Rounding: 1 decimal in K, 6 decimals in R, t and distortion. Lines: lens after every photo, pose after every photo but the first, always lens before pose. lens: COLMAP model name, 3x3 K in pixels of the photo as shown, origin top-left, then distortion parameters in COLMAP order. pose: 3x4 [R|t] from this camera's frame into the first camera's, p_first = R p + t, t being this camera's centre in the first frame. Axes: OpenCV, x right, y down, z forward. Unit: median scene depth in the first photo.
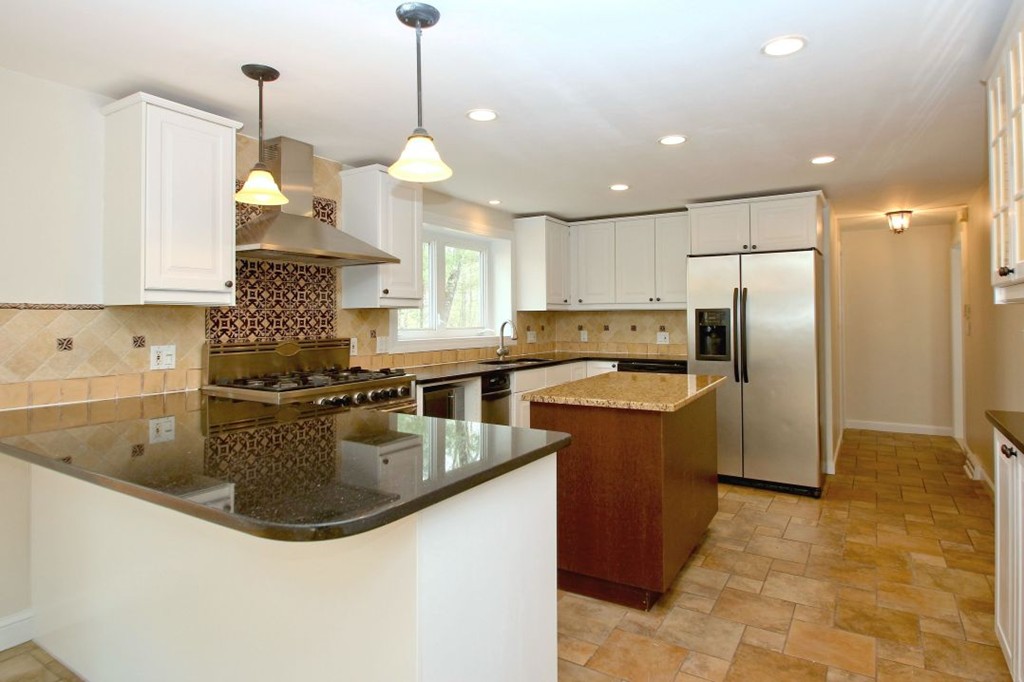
lens RADIAL K [[581.7, 0, 503.2], [0, 581.7, 315.8], [0, 0, 1]] dist [0.003918, 0.001763]
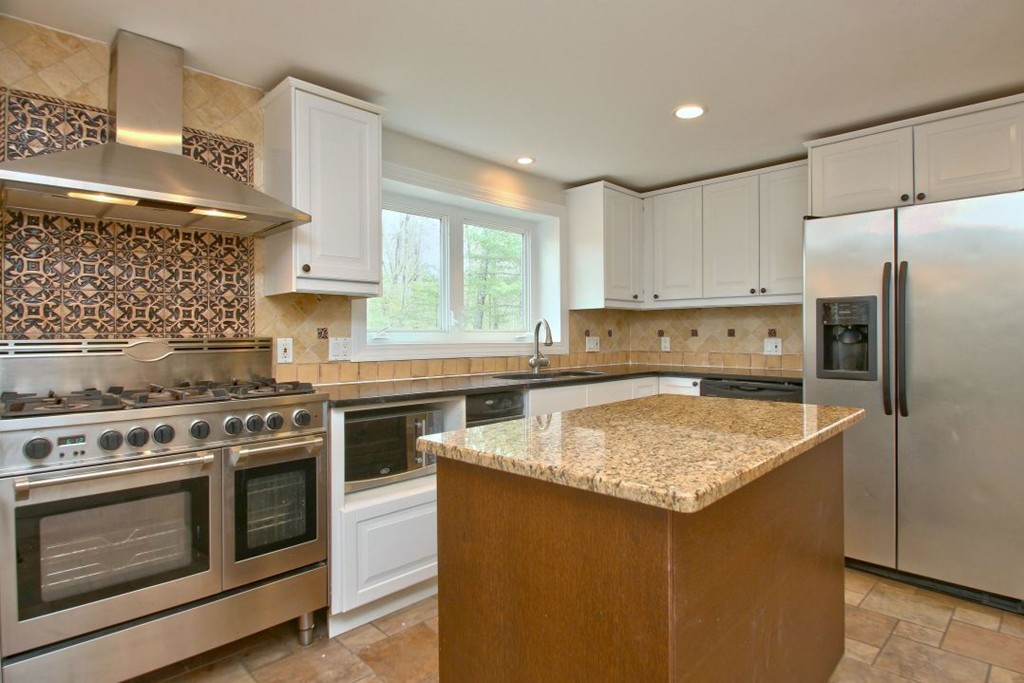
lens RADIAL K [[545.3, 0, 519.4], [0, 545.3, 339.9], [0, 0, 1]] dist [-0.000719, -0.004290]
pose [[0.976498, 0.004351, -0.215483, 0.152496], [-0.001228, 0.999892, 0.014623, 0.027600], [0.215524, -0.014015, 0.976398, 0.372411]]
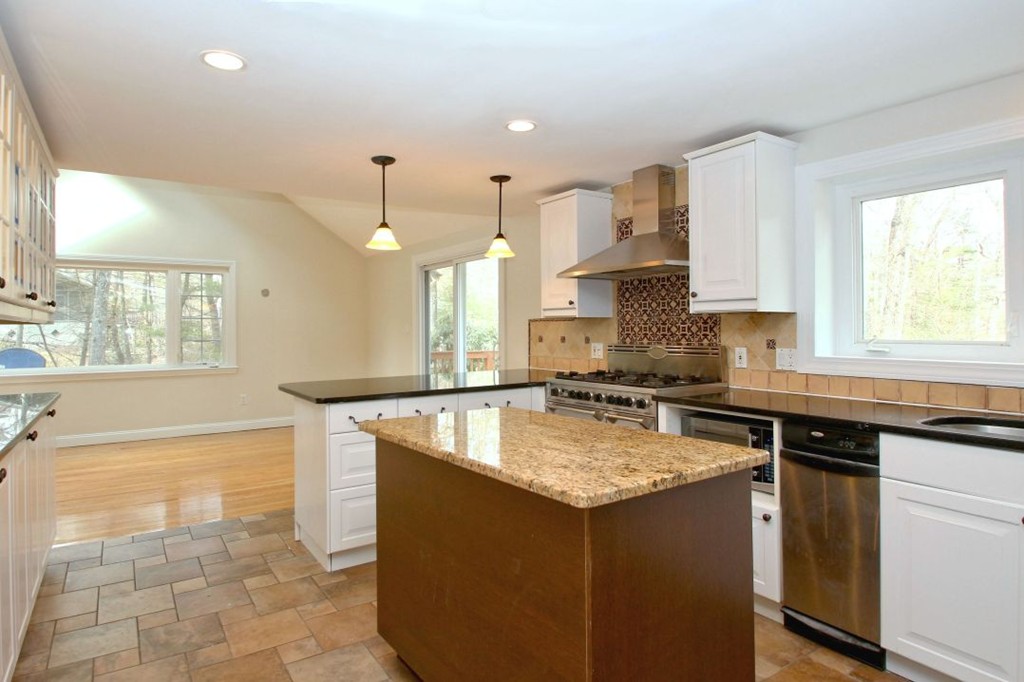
lens RADIAL K [[581.7, 0, 509.7], [0, 581.7, 336.7], [0, 0, 1]] dist [0.003918, 0.001763]
pose [[-0.404576, 0.025584, -0.914147, 0.613066], [0.016359, 0.999651, 0.020737, -0.001058], [0.914358, -0.006565, -0.404853, 0.945302]]
